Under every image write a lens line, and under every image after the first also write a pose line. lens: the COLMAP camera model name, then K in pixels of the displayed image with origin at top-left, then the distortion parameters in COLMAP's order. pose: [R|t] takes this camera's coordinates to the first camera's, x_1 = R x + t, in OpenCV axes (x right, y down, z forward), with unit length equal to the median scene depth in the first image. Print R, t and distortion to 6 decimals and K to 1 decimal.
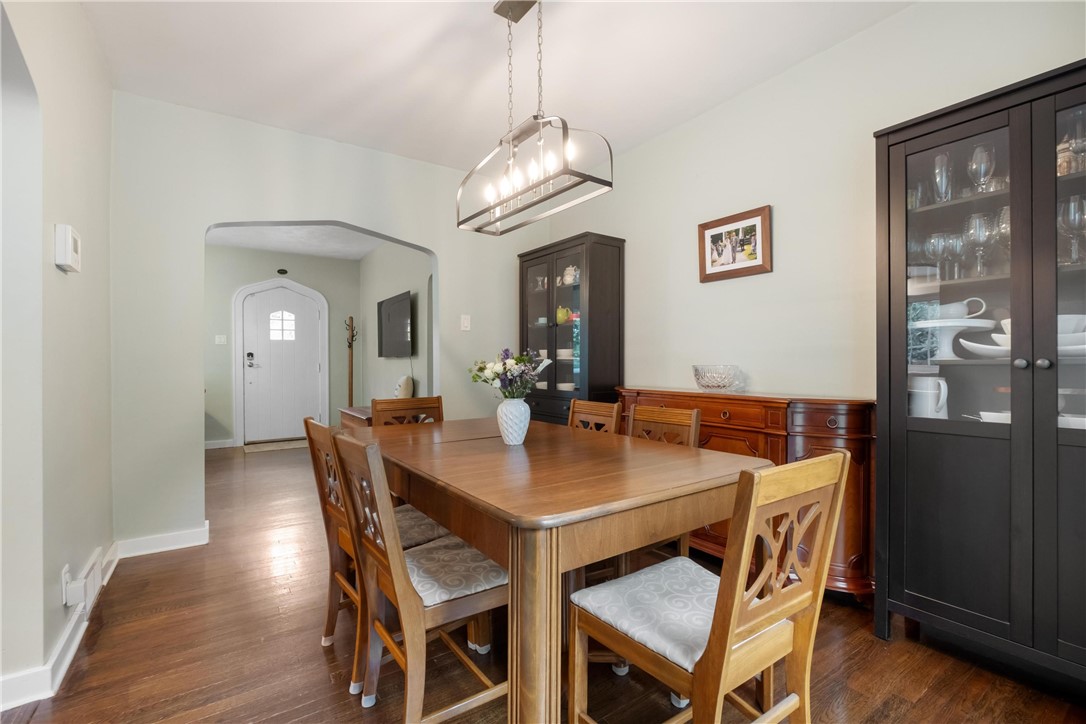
lens RADIAL K [[492.7, 0, 547.6], [0, 492.7, 364.9], [0, 0, 1]] dist [-0.012052, 0.000733]
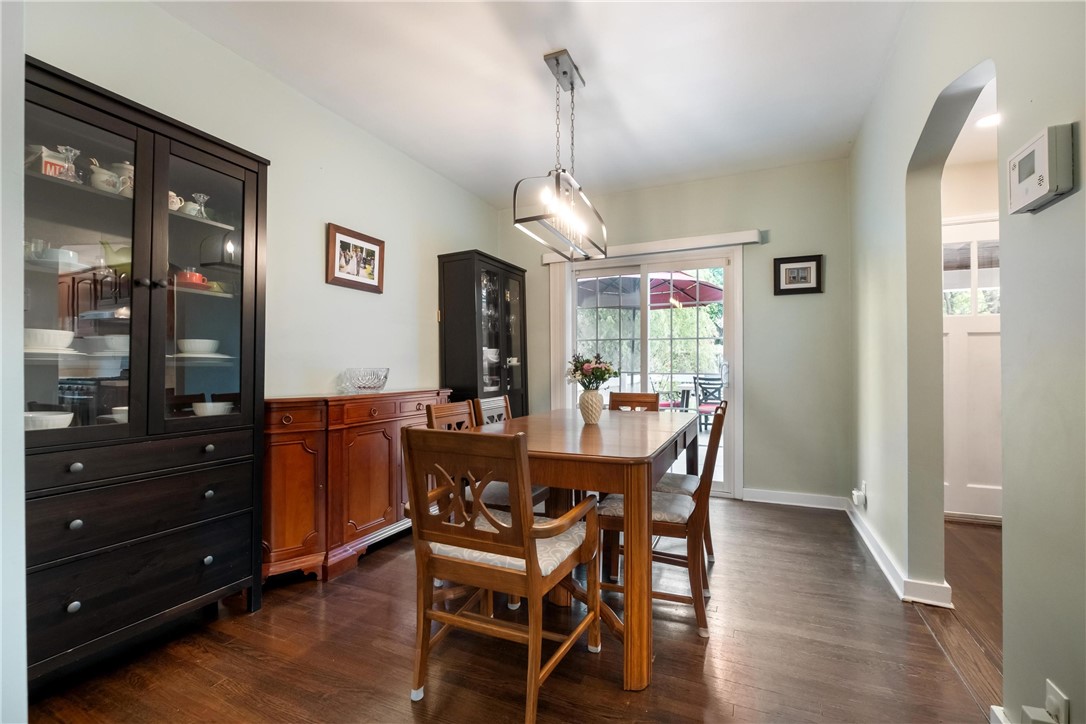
lens RADIAL K [[492.7, 0, 544.3], [0, 492.7, 363.0], [0, 0, 1]] dist [-0.012052, 0.000733]
pose [[-0.515194, 0.008503, 0.857031, -0.782553], [0.001146, 0.999957, -0.009232, 0.000463], [-0.857073, -0.003774, -0.515181, 1.201615]]
